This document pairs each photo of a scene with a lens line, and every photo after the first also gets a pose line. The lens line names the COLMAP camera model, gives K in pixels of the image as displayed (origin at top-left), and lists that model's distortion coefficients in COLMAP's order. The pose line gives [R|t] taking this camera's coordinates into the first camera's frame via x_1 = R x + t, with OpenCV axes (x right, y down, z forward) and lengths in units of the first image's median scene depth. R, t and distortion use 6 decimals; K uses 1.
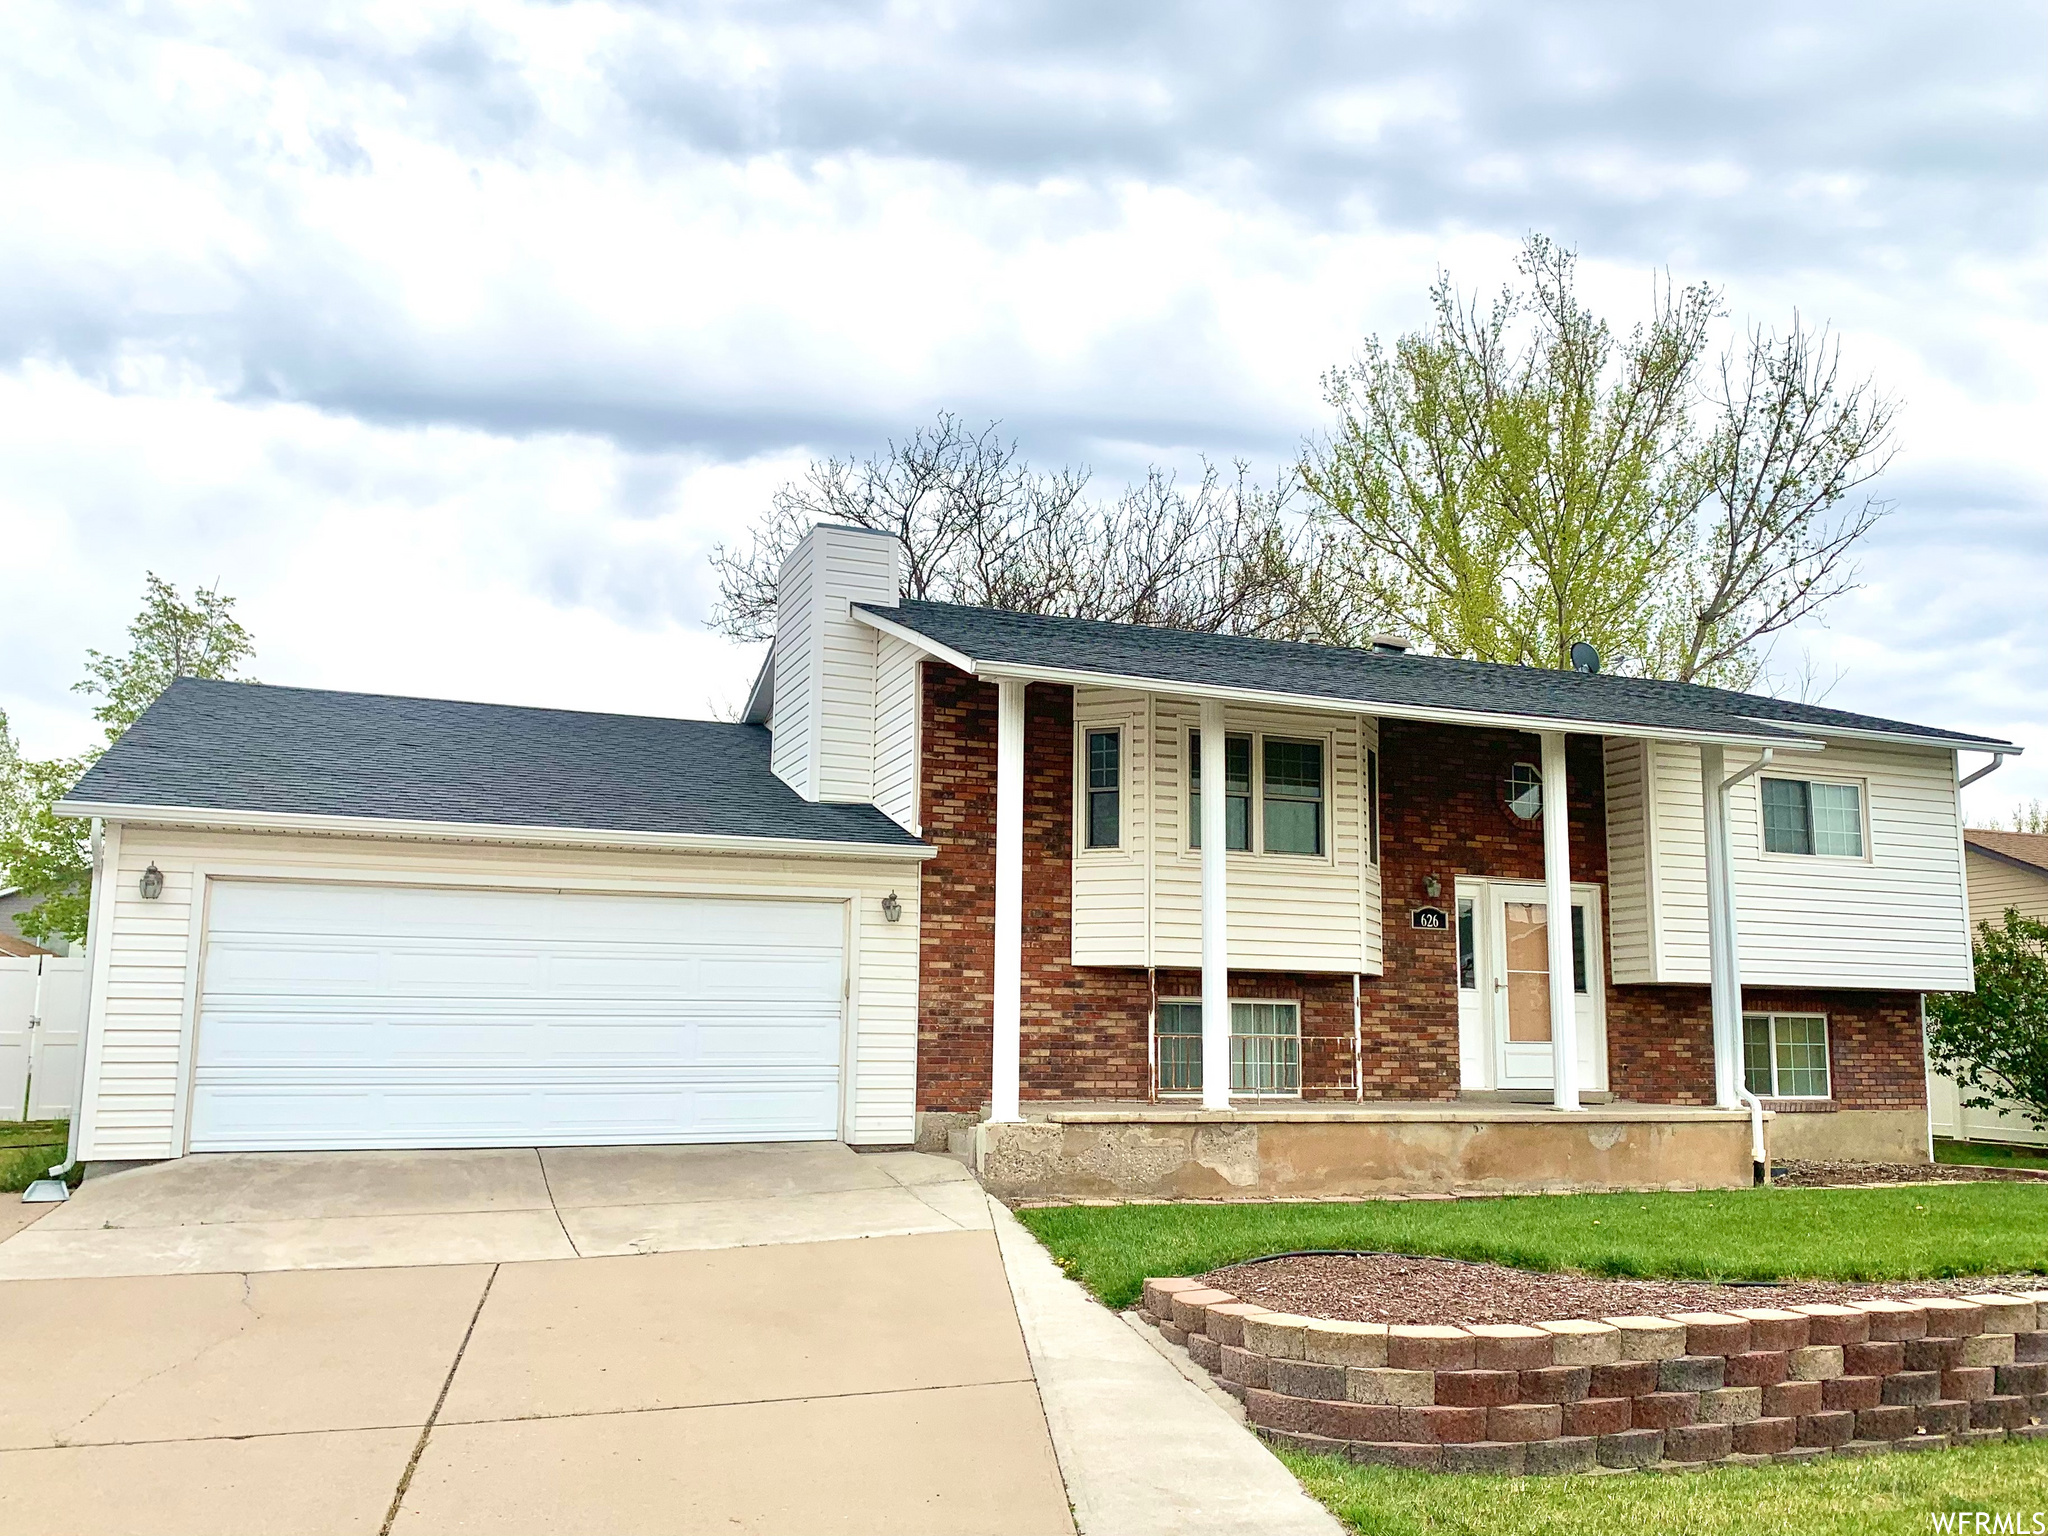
lens RADIAL K [[1569.0, 0, 1026.7], [0, 1569.0, 762.9], [0, 0, 1]] dist [0.036502, -0.016783]
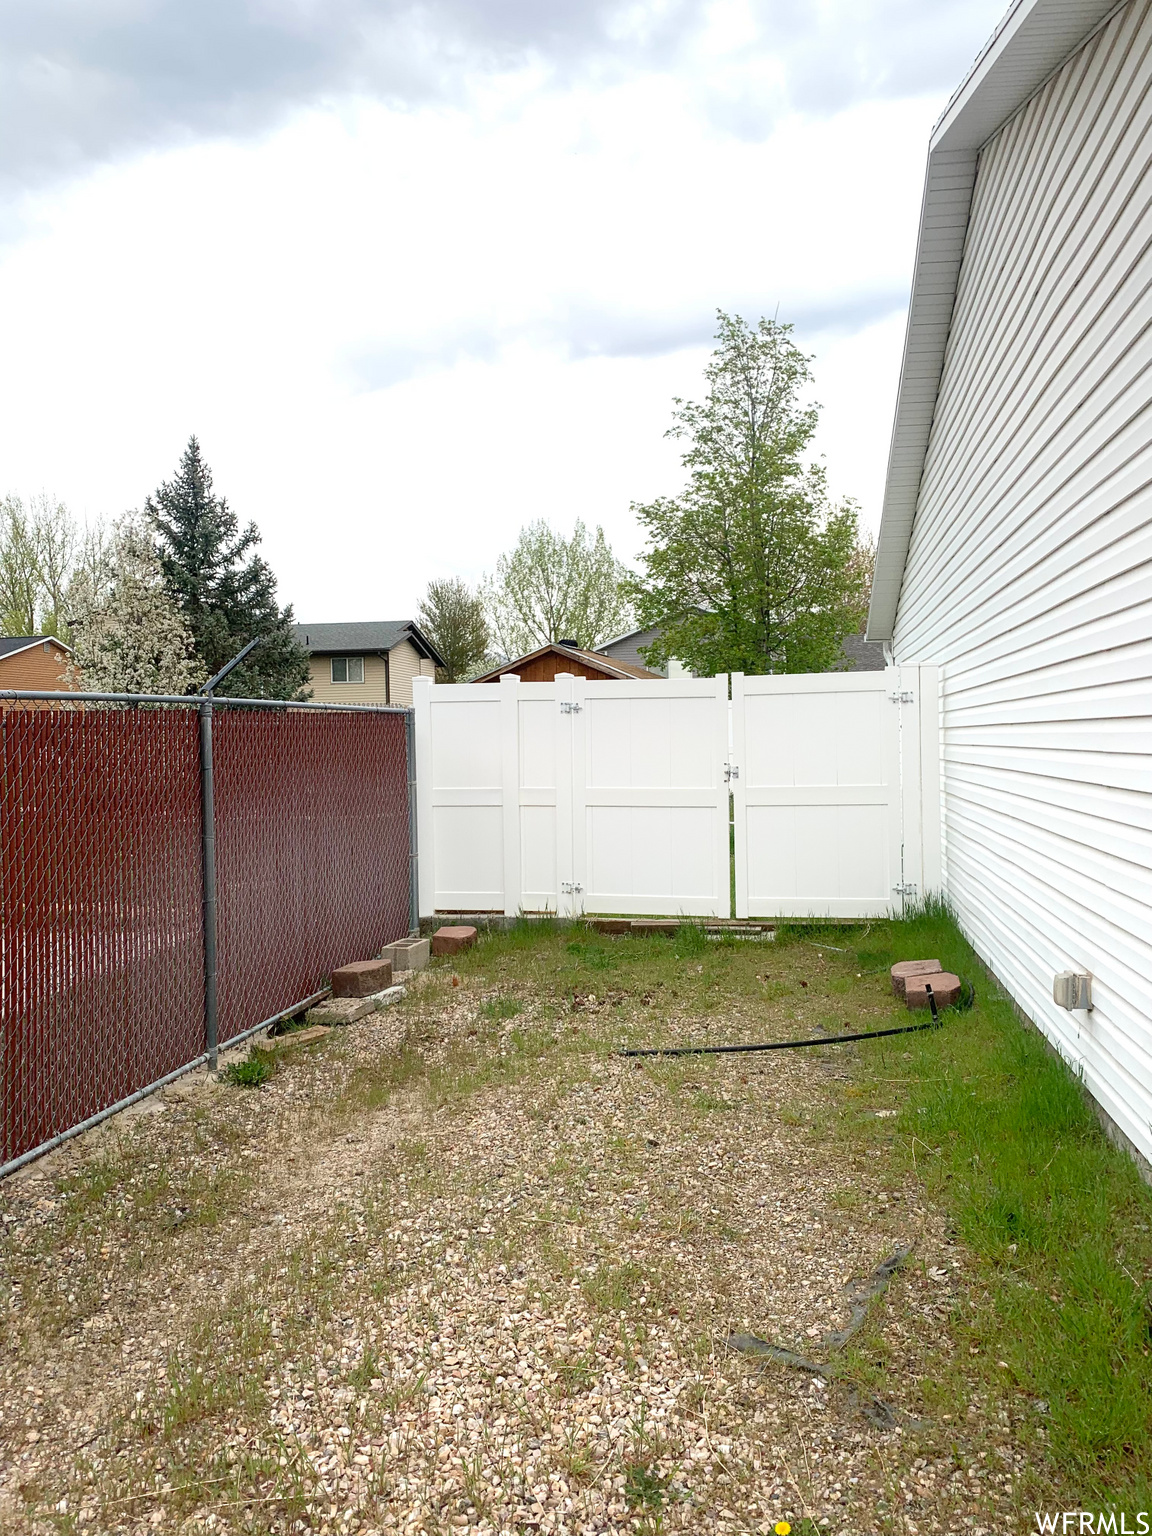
lens RADIAL K [[1176.8, 0, 576.0], [0, 1176.8, 768.0], [0, 0, 1]] dist [0.036502, -0.016783]
pose [[0.823974, 0.009649, -0.566545, -0.194518], [0.100645, 0.981464, 0.163092, 0.036503], [0.557617, -0.191403, 0.807730, 0.276726]]
